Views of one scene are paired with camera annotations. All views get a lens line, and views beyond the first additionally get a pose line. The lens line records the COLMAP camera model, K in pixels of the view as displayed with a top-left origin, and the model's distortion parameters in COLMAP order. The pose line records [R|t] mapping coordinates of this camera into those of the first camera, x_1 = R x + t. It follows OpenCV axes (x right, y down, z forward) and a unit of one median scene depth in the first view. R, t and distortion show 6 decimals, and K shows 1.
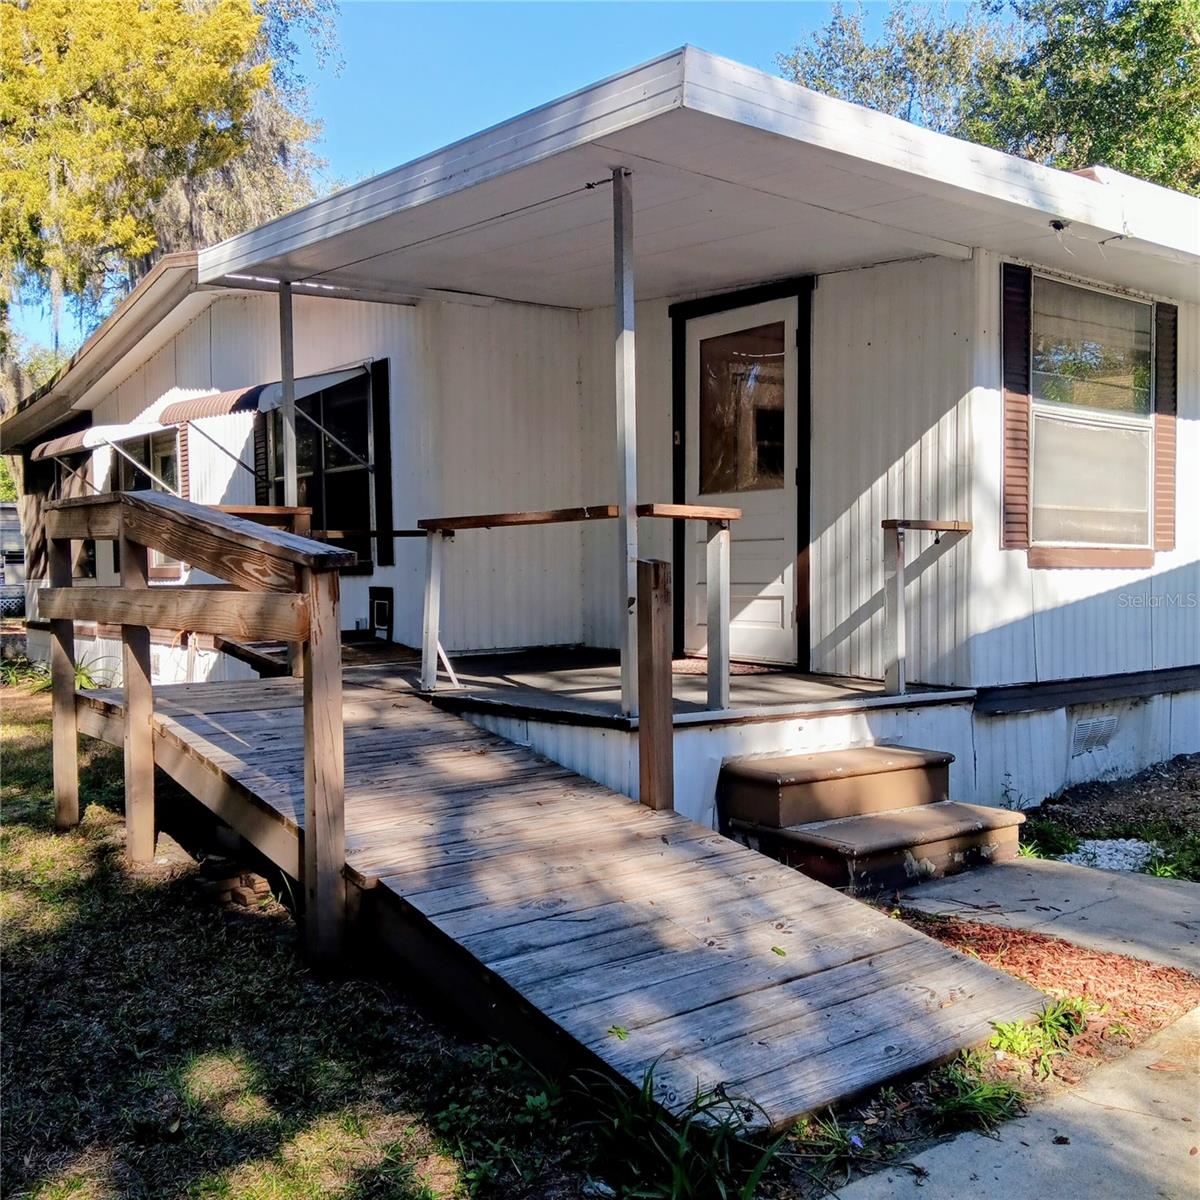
lens RADIAL K [[1262.2, 0, 600.0], [0, 1262.2, 600.0], [0, 0, 1]] dist [0.204835, -0.553311]
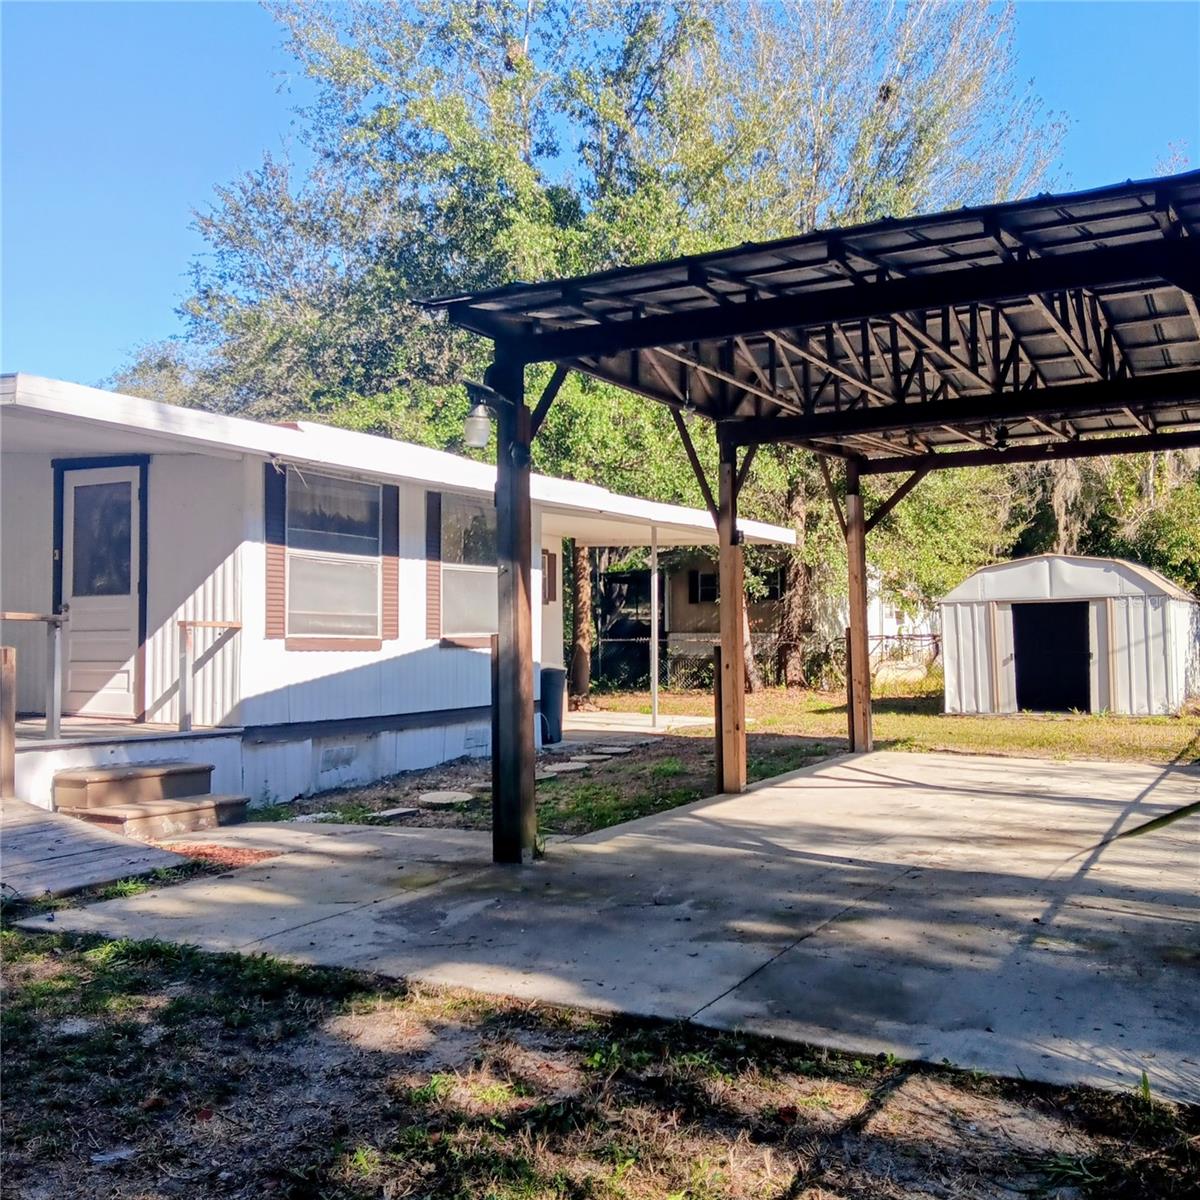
lens RADIAL K [[1262.2, 0, 600.0], [0, 1262.2, 600.0], [0, 0, 1]] dist [0.204835, -0.553311]
pose [[0.920427, 0.017665, 0.390515, 0.067580], [0.006237, 0.998188, -0.059854, 0.008509], [-0.390865, 0.057527, 0.918649, -0.560931]]
